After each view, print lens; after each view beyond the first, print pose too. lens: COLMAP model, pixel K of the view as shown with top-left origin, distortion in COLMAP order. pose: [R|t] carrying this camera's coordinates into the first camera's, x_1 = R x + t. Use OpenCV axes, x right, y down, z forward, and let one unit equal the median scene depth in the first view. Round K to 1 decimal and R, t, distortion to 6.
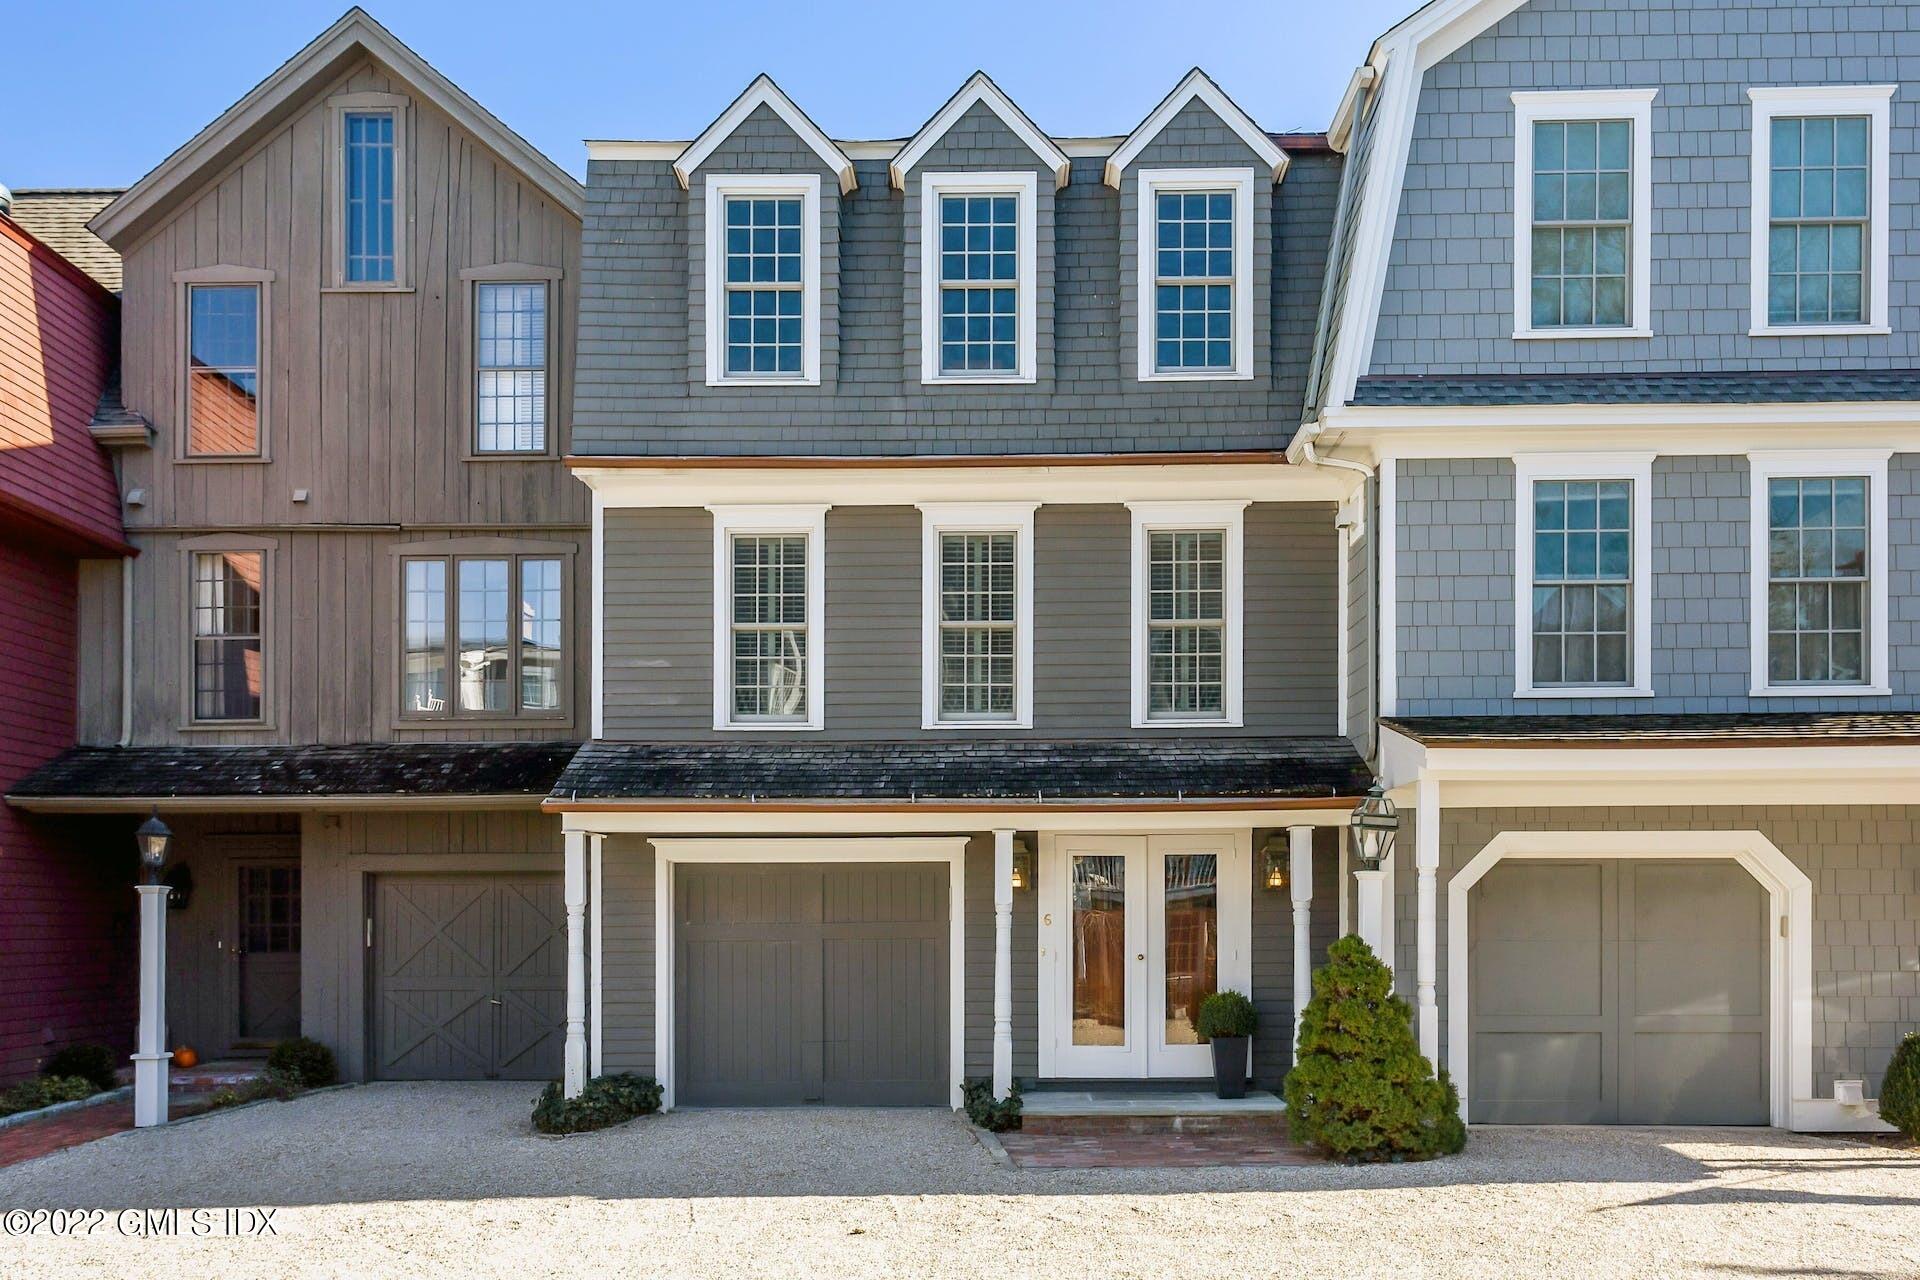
lens RADIAL K [[1569.7, 0, 957.8], [0, 1569.7, 920.4], [0, 0, 1]] dist [0.007126, -0.004302]
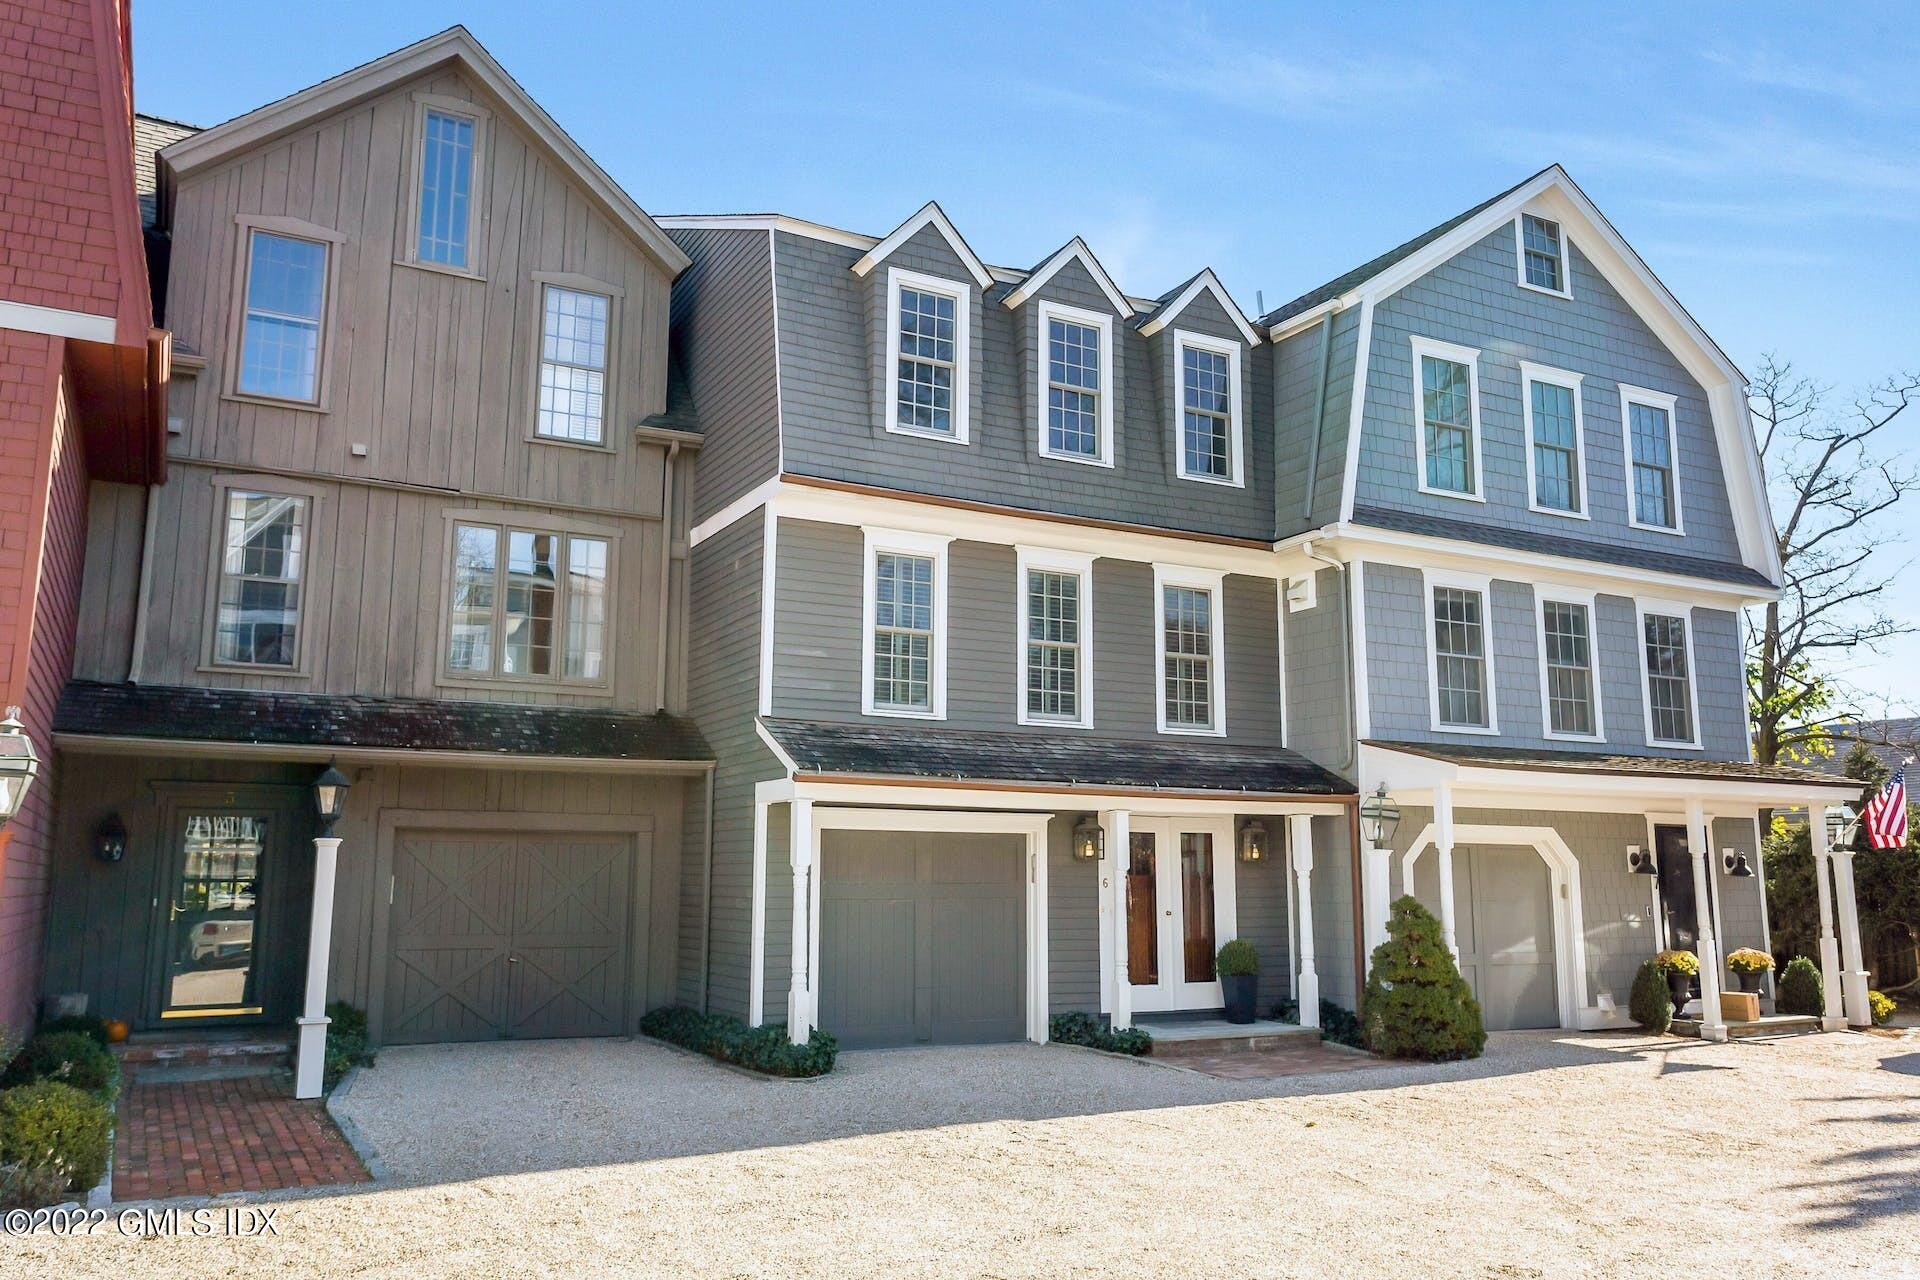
lens RADIAL K [[1488.1, 0, 960.0], [0, 1488.1, 640.0], [0, 0, 1]] dist [-0.008911, 0.004184]
pose [[0.876333, 0.086588, 0.473859, -0.620114], [-0.008420, 0.986315, -0.164657, 0.004817], [-0.481632, 0.140305, 0.865070, 0.007171]]
